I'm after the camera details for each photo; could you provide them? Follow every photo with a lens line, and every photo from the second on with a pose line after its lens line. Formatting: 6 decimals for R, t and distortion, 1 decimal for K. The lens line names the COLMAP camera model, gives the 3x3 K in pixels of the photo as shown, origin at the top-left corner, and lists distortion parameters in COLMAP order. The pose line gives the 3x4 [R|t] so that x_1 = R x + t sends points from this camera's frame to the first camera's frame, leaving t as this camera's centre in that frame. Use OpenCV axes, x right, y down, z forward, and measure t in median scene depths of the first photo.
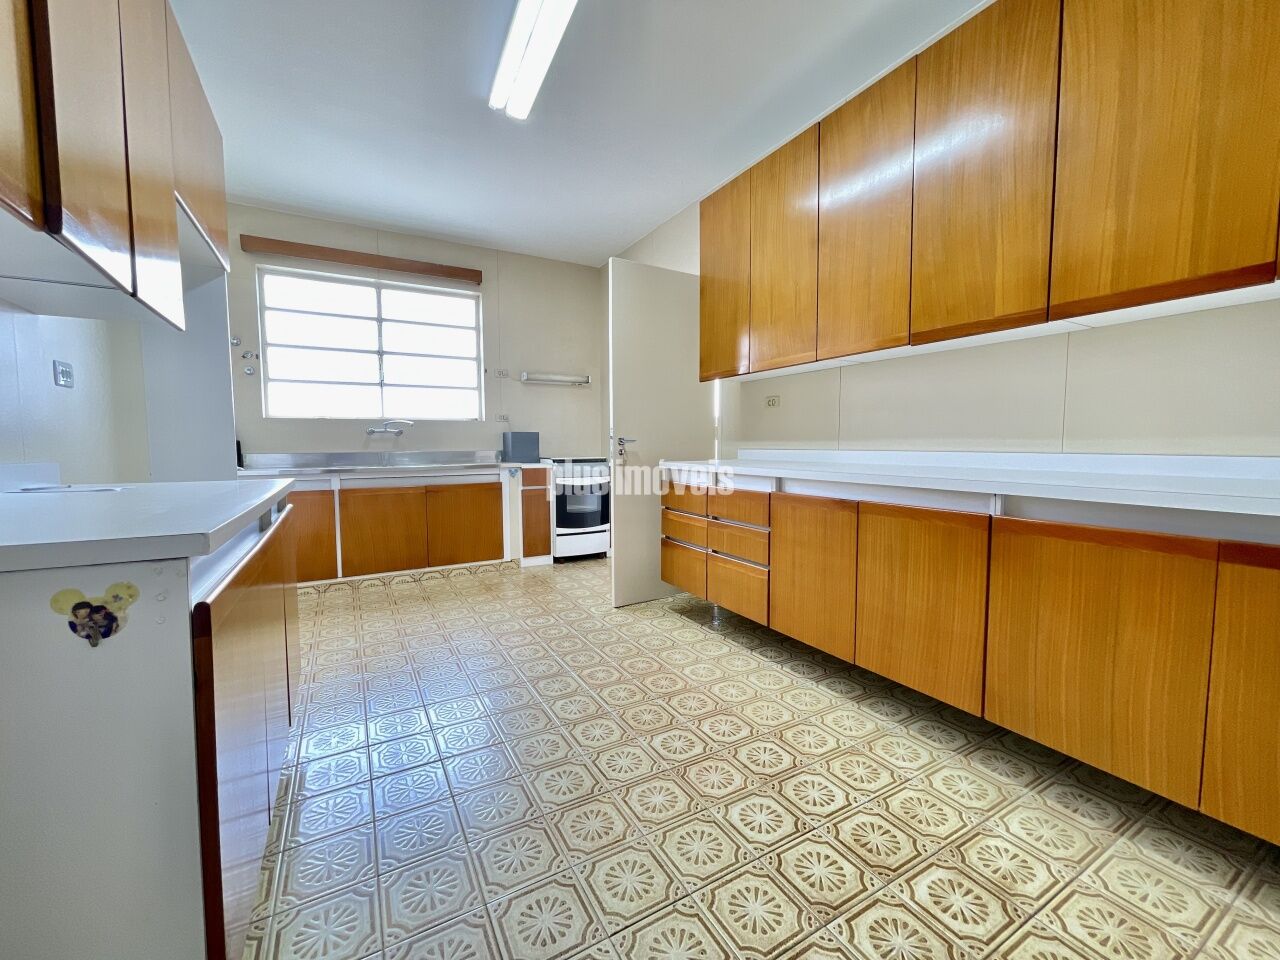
lens RADIAL K [[519.3, 0, 640.5], [0, 519.3, 478.4], [0, 0, 1]] dist [-0.002184, -0.000572]
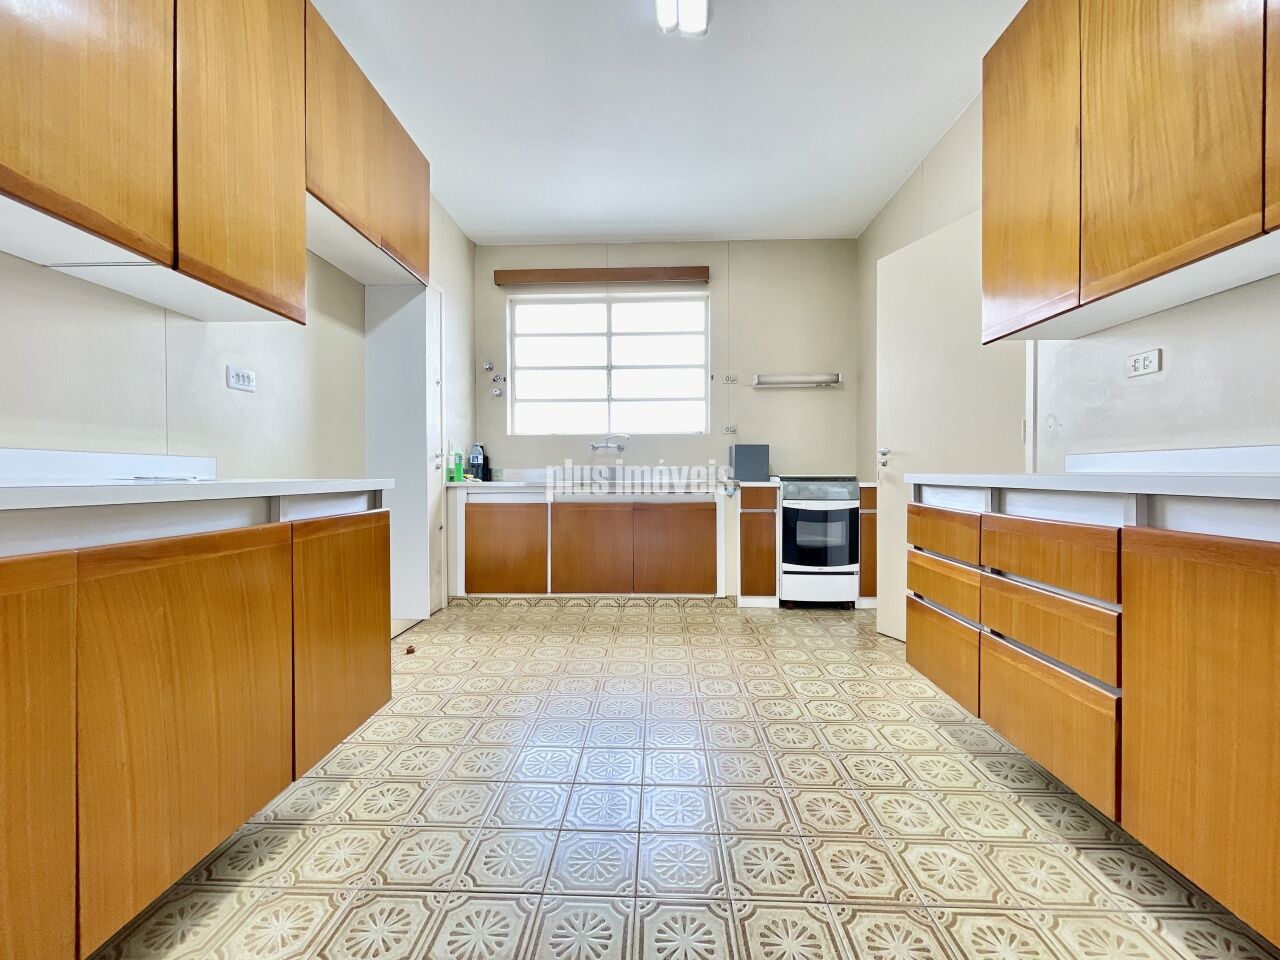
lens RADIAL K [[519.3, 0, 637.5], [0, 519.3, 480.1], [0, 0, 1]] dist [-0.002184, -0.000572]
pose [[0.848224, 0.009289, -0.529556, 0.074805], [-0.037067, 0.998436, -0.041860, 0.011339], [0.528339, 0.055136, 0.847241, 0.222096]]
